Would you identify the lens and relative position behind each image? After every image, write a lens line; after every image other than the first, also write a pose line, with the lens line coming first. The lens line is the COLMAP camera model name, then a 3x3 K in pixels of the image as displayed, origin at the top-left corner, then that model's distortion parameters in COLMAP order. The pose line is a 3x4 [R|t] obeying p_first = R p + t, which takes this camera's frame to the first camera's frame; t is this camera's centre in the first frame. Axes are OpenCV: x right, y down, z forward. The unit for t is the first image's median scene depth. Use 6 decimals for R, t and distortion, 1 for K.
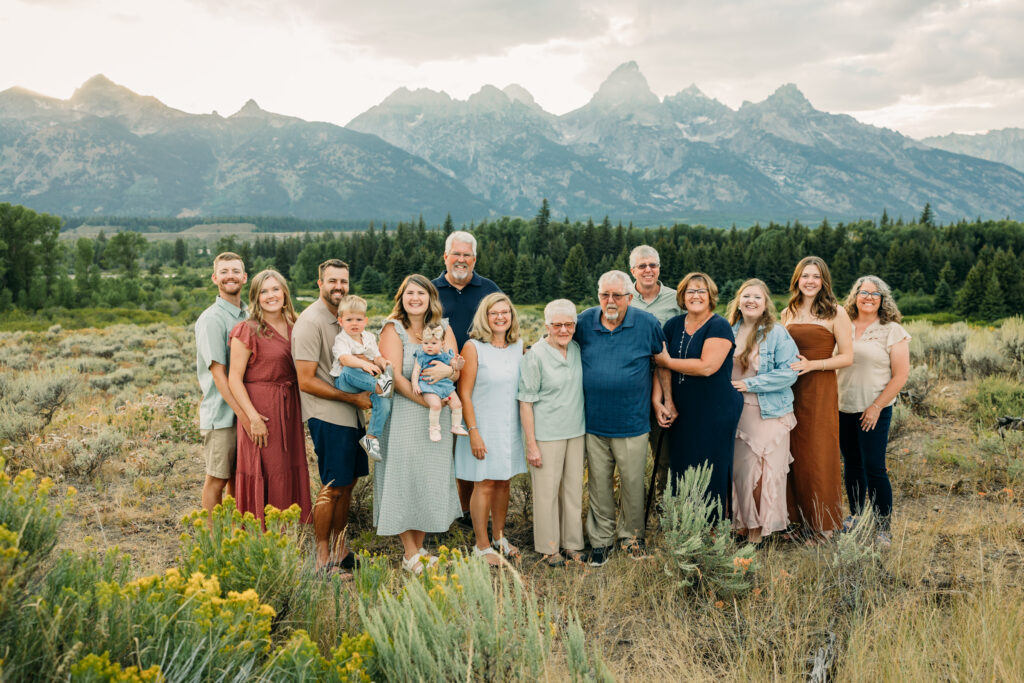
lens RADIAL K [[926.0, 0, 512.6], [0, 926.0, 343.7], [0, 0, 1]] dist [-0.001402, 0.009165]
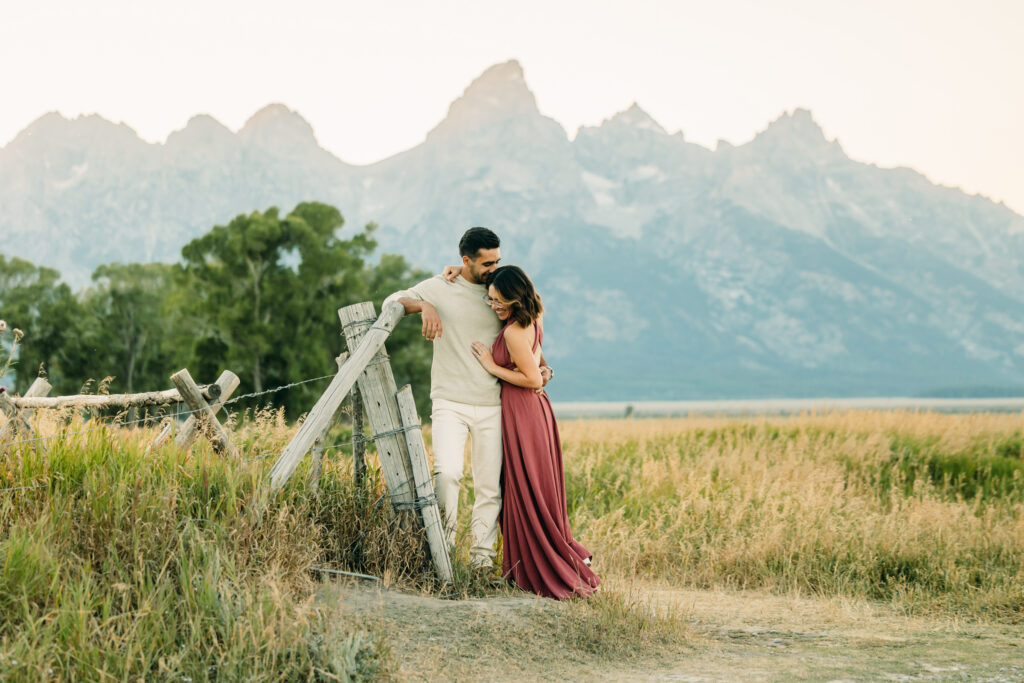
lens RADIAL K [[2289.6, 0, 518.6], [0, 2289.6, 341.7], [0, 0, 1]] dist [-0.121824, 0.000000]
pose [[0.999664, -0.000520, 0.025902, 0.115182], [0.004137, 0.990172, -0.139791, 0.025837], [-0.025575, 0.139851, 0.989842, -0.246780]]
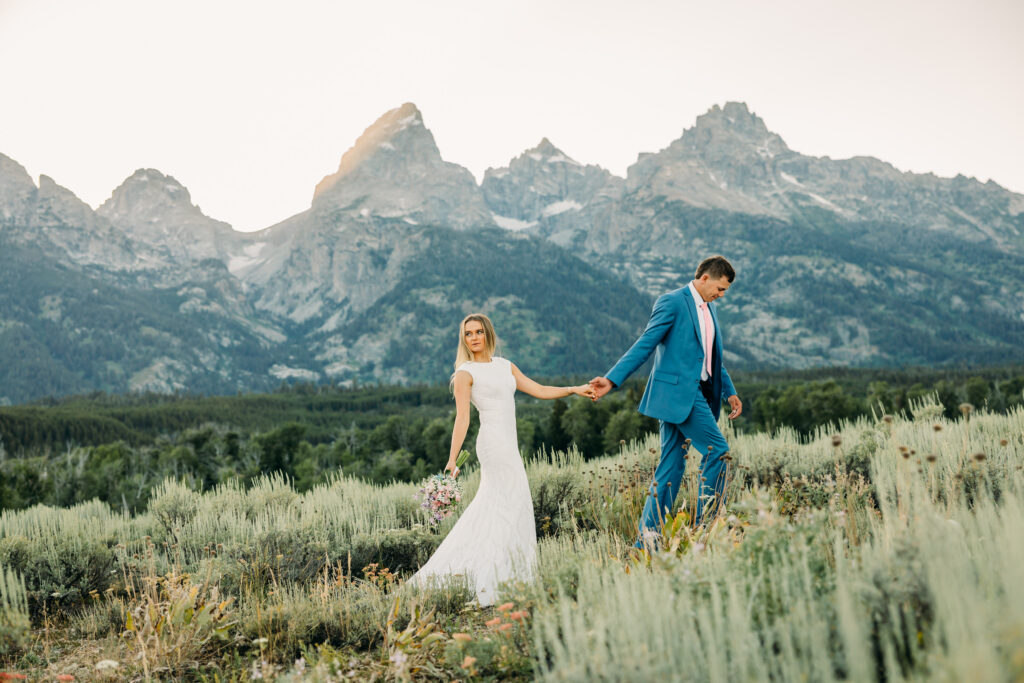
lens RADIAL K [[1347.9, 0, 524.9], [0, 1347.9, 312.8], [0, 0, 1]] dist [0.042742, 0.000000]
pose [[0.995390, -0.090021, 0.033079, 0.179617], [0.095198, 0.969255, -0.226897, -0.050064], [-0.011637, 0.229001, 0.973357, 0.418109]]
